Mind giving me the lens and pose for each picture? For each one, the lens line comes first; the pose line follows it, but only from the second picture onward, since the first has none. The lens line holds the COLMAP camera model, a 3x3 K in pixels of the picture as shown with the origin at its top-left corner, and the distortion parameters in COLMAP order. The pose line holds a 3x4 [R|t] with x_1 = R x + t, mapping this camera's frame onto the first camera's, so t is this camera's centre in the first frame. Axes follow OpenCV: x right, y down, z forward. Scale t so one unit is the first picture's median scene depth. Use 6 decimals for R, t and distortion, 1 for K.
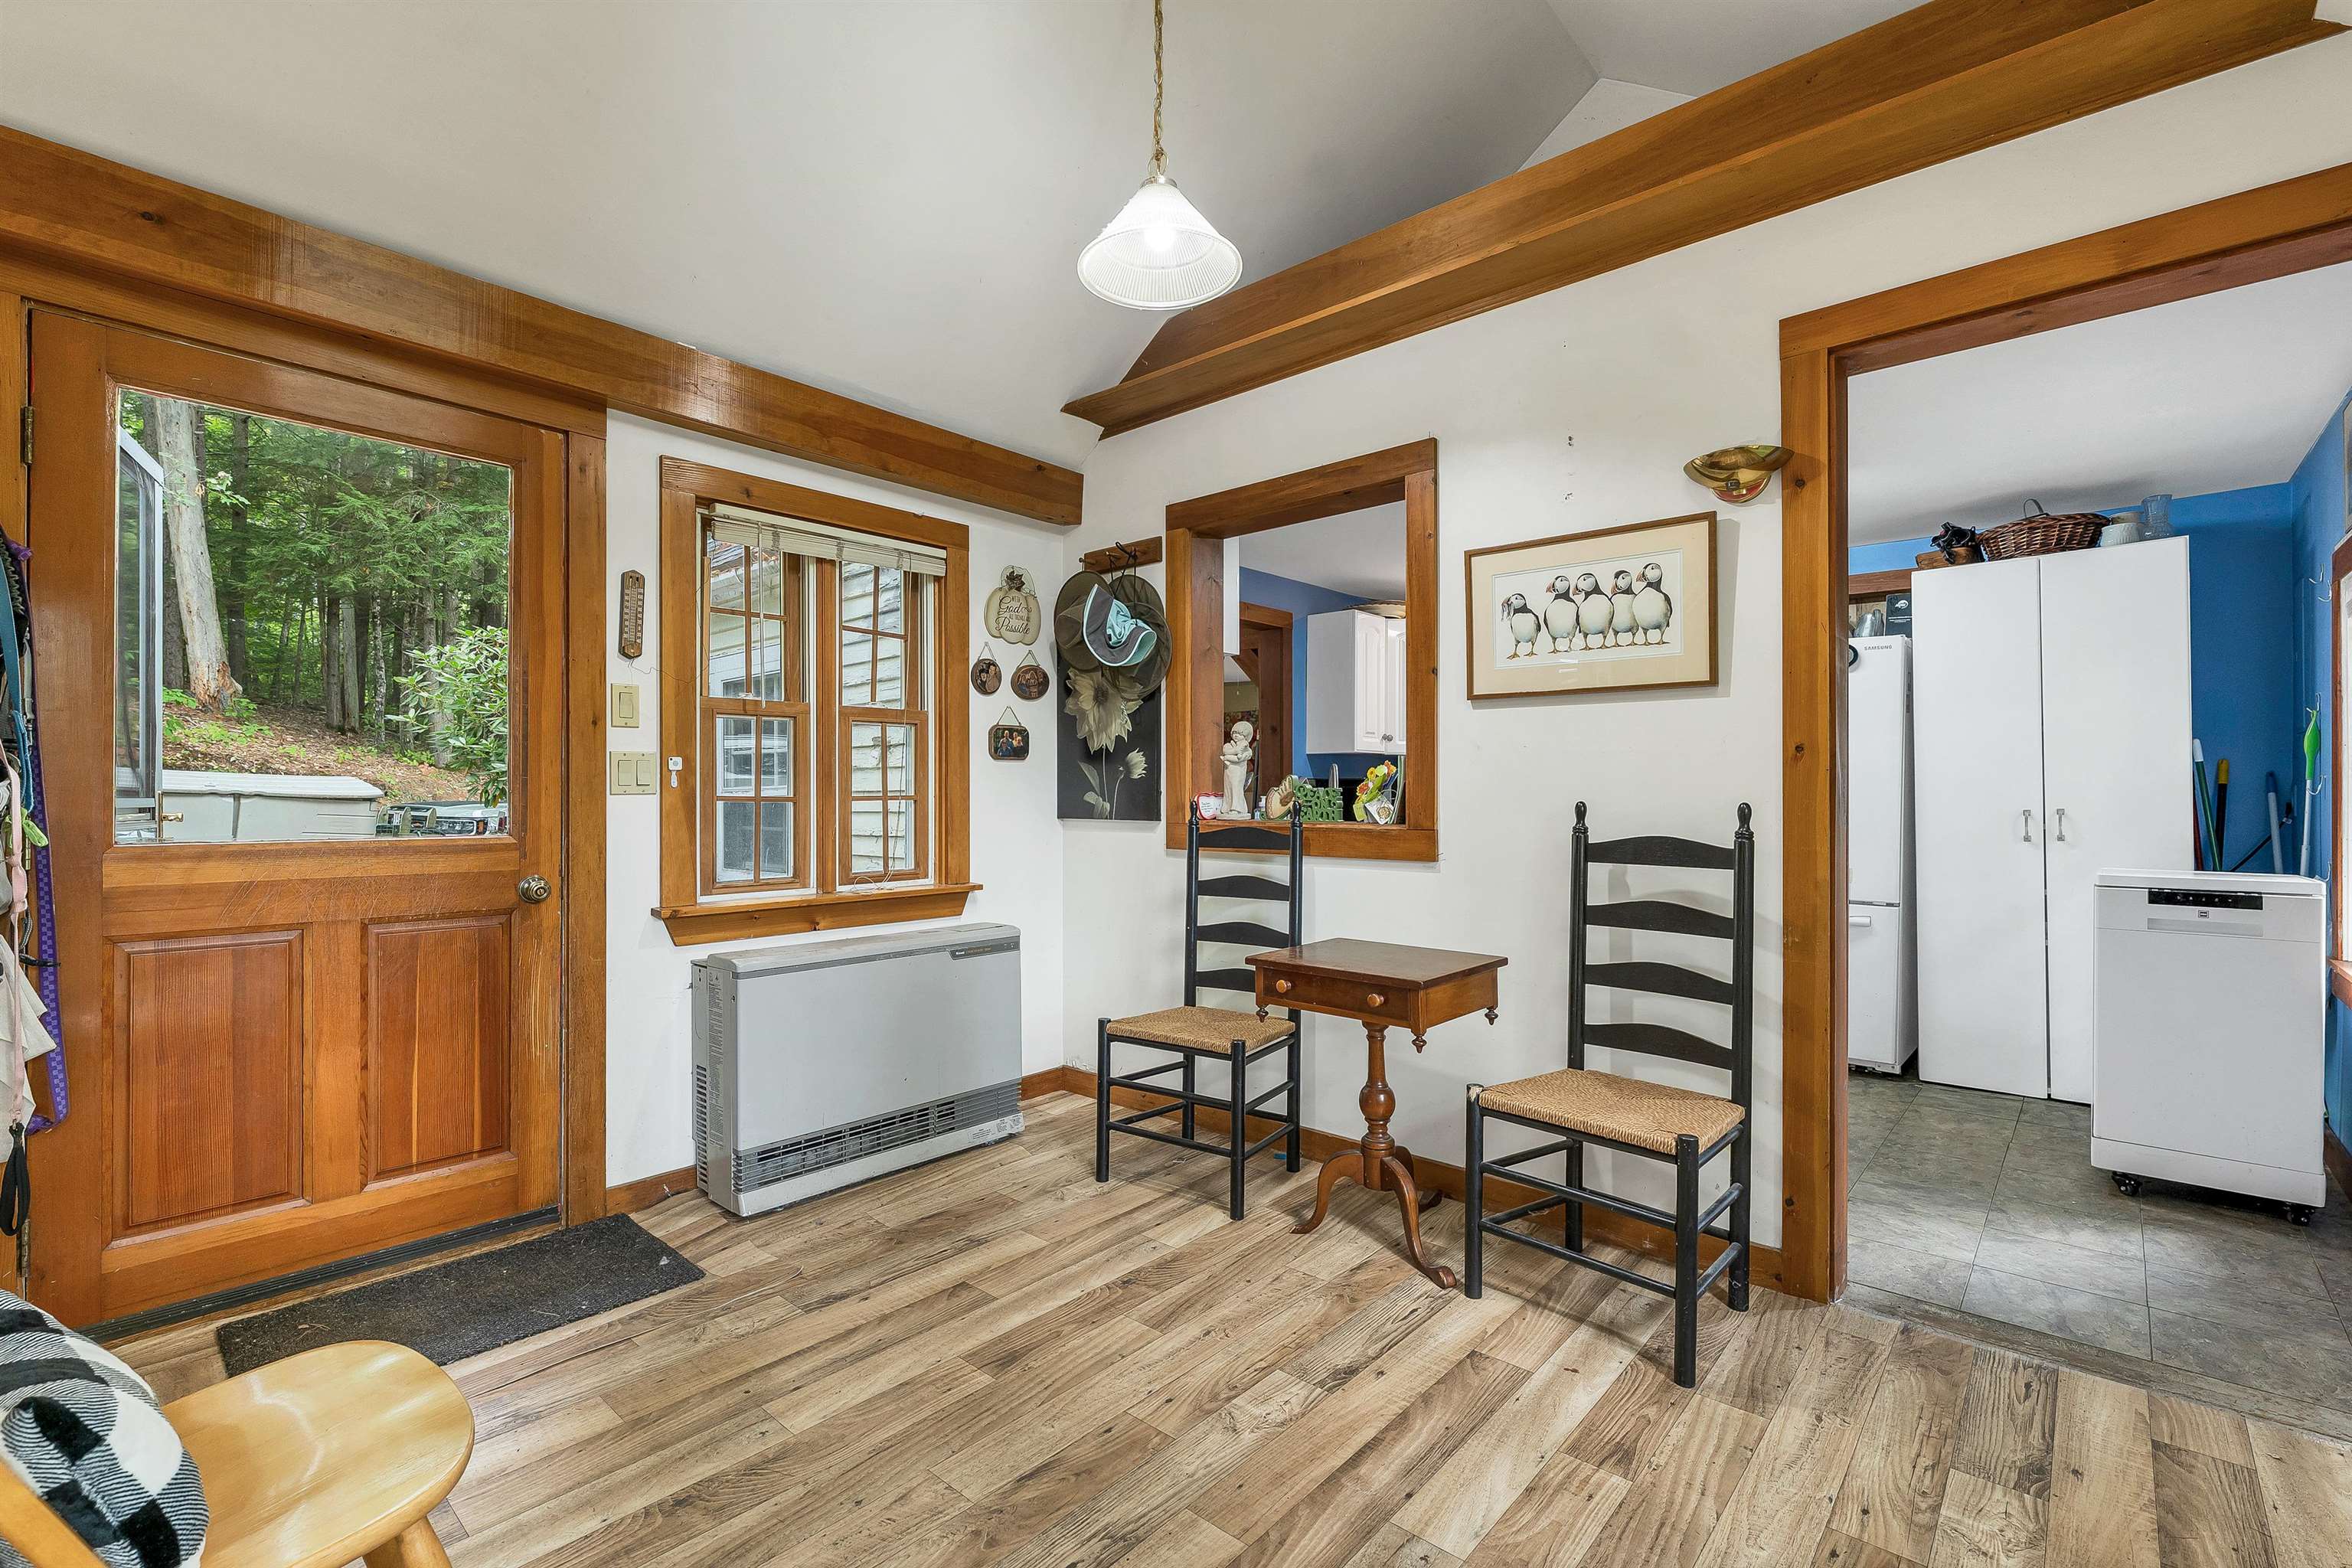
lens RADIAL K [[1033.1, 0, 1198.5], [0, 1033.1, 813.8], [0, 0, 1]] dist [-0.002690, -0.000754]
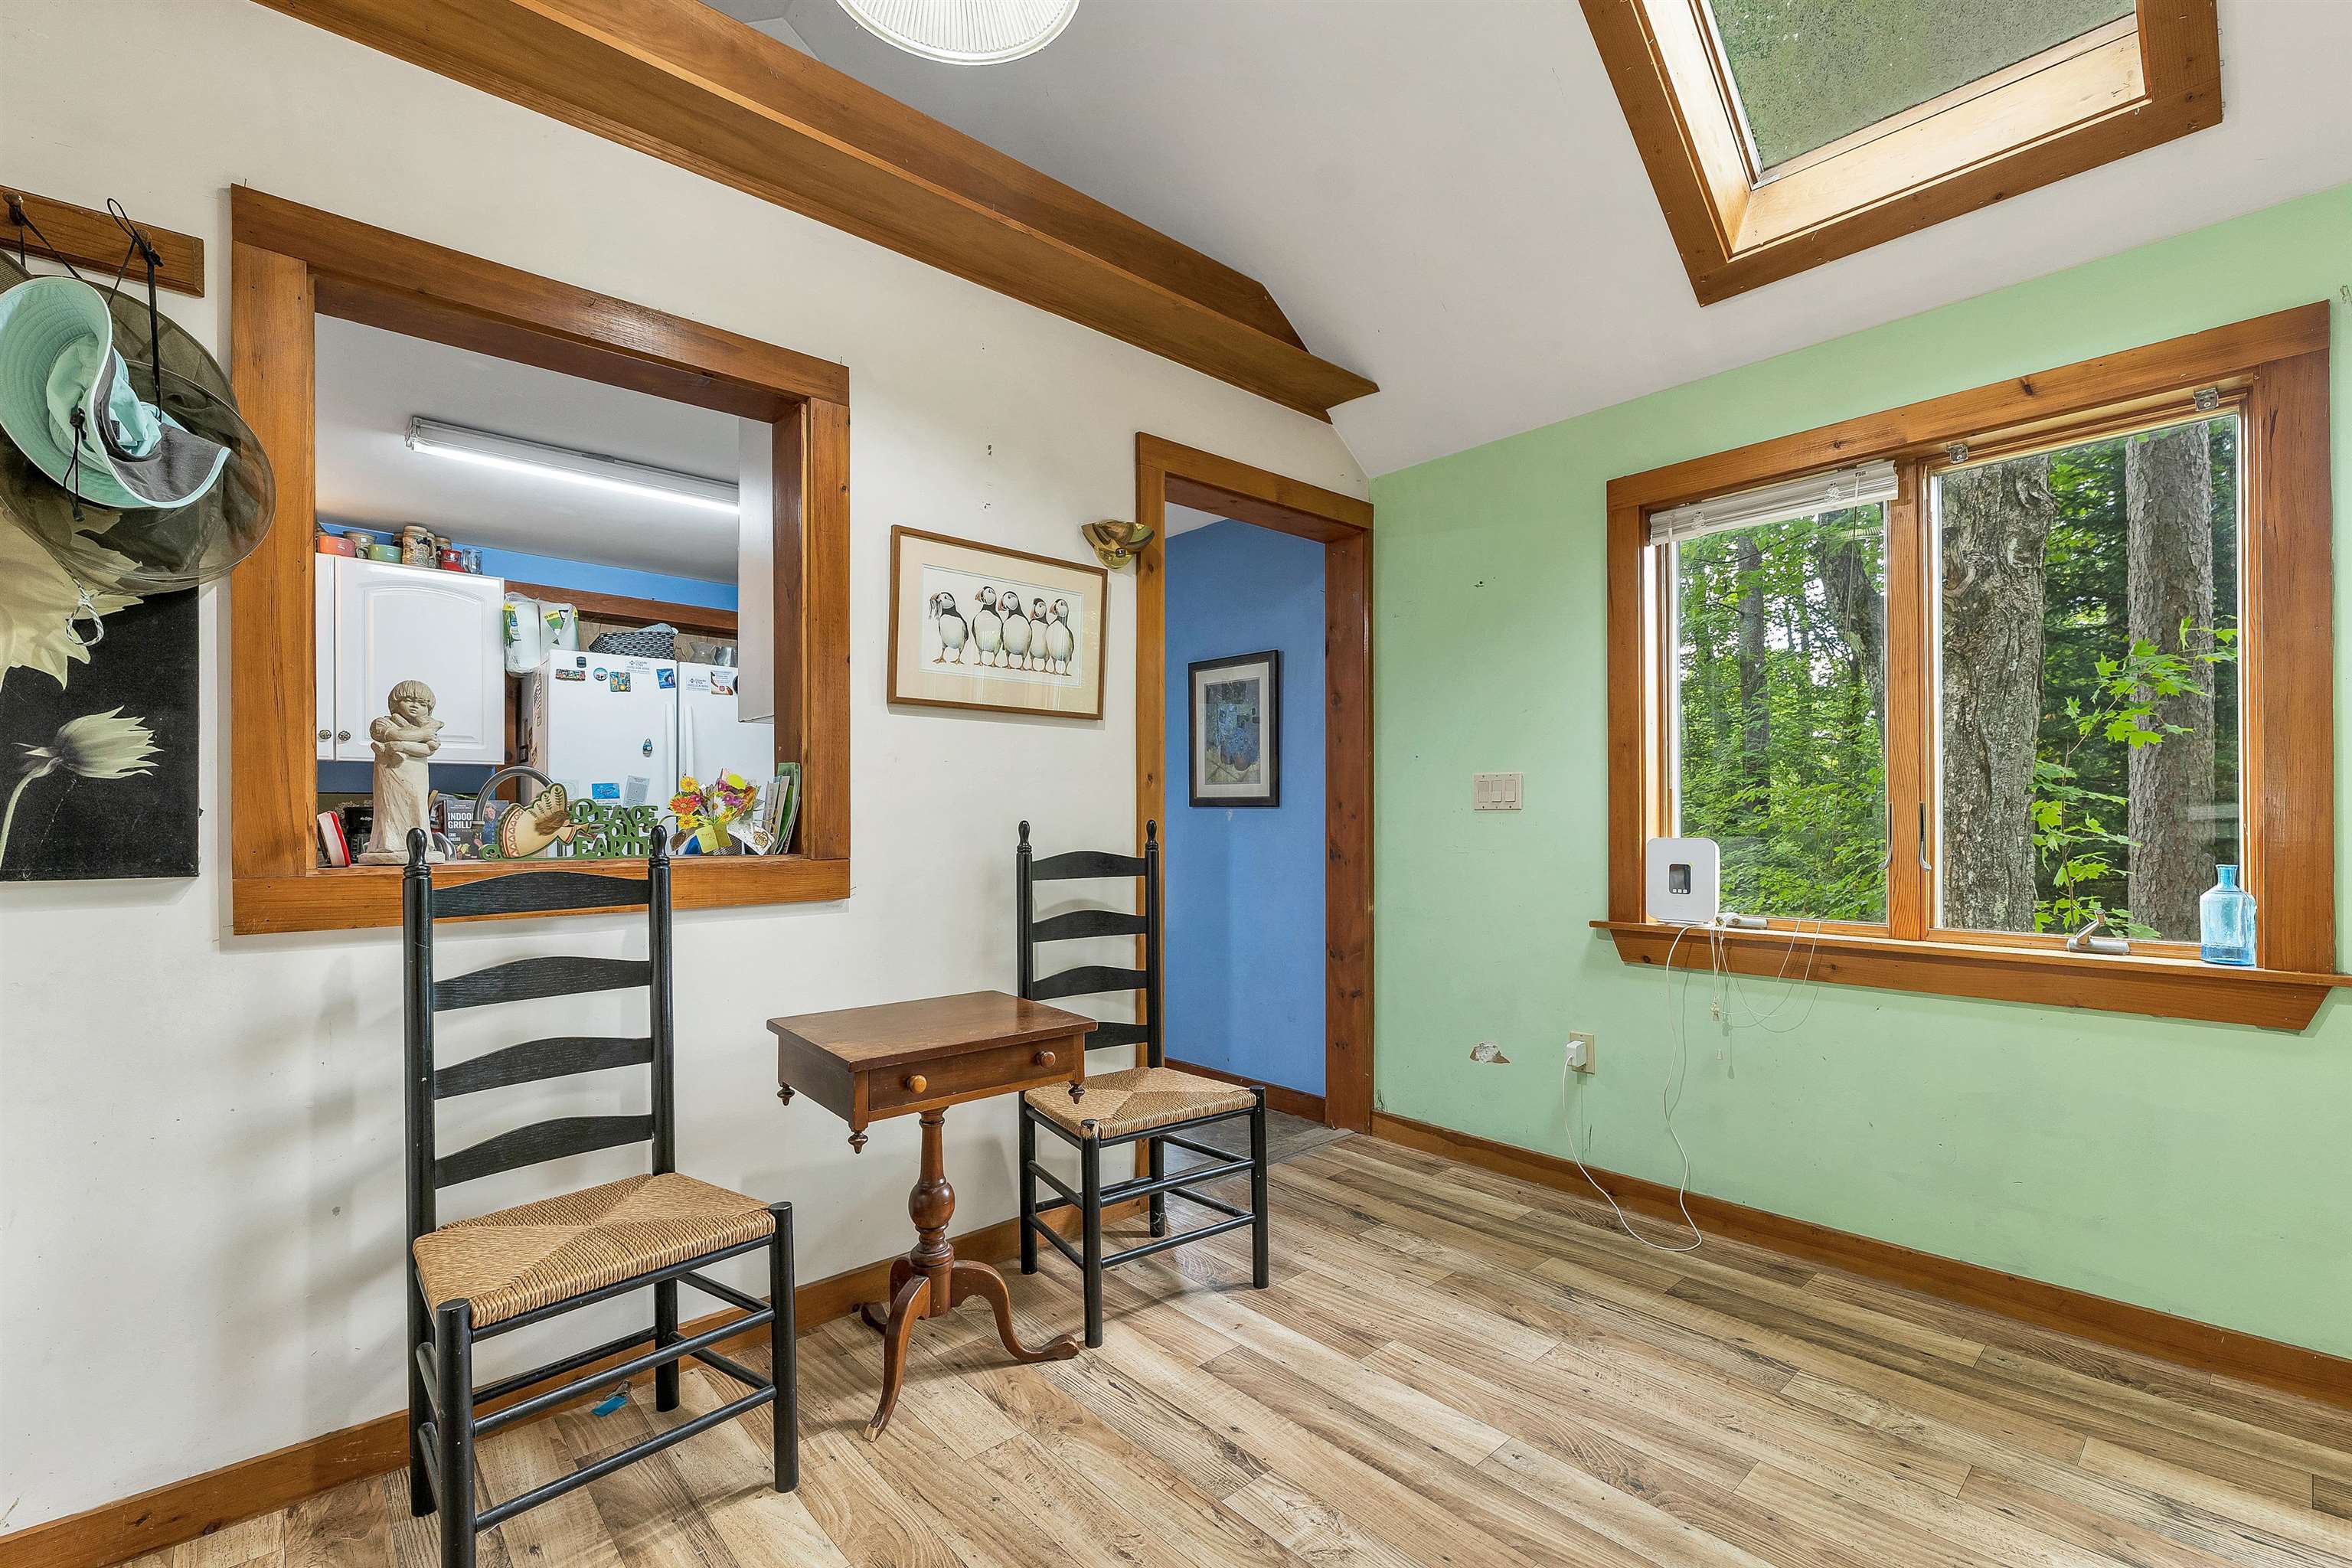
lens RADIAL K [[1033.1, 0, 1146.8], [0, 1033.1, 818.6], [0, 0, 1]] dist [-0.002690, -0.000754]
pose [[0.121141, -0.010497, 0.992580, -0.607870], [0.016881, 0.999821, 0.008514, -0.020223], [-0.992492, 0.015725, 0.121296, 0.760447]]
